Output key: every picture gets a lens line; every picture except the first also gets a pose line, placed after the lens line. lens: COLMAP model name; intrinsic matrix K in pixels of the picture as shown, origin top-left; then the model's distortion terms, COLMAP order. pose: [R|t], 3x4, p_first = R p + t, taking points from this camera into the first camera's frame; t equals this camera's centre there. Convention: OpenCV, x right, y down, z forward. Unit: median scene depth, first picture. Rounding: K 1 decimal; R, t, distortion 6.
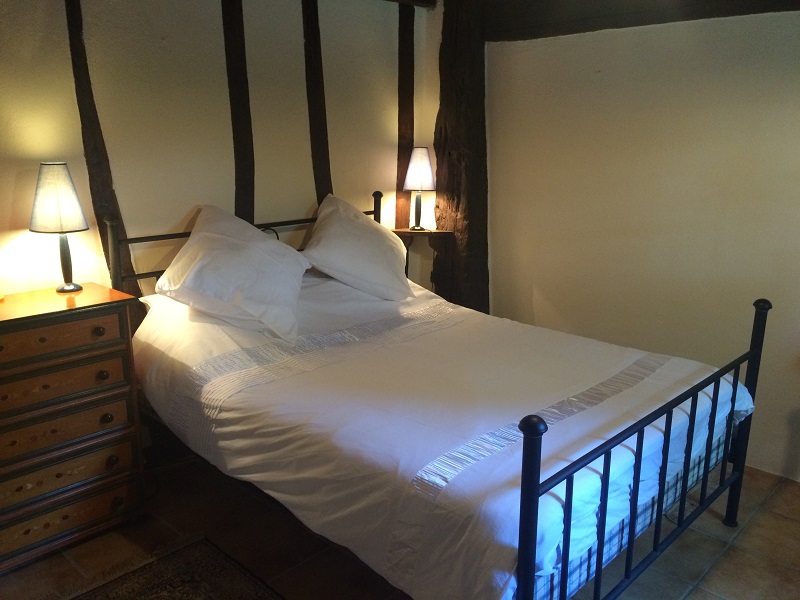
lens RADIAL K [[687.1, 0, 401.7], [0, 687.1, 296.4], [0, 0, 1]] dist [0.086400, -0.120363]
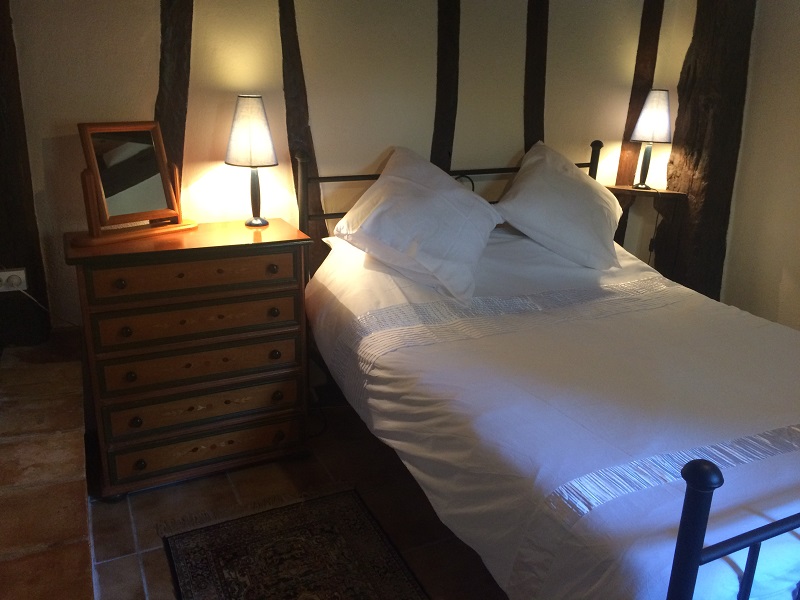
lens RADIAL K [[687.1, 0, 397.6], [0, 687.1, 296.9], [0, 0, 1]] dist [0.086400, -0.120363]
pose [[0.935249, 0.128121, -0.329993, 0.061226], [-0.102022, 0.990206, 0.095306, -0.021025], [0.338971, -0.055469, 0.939160, 0.116410]]
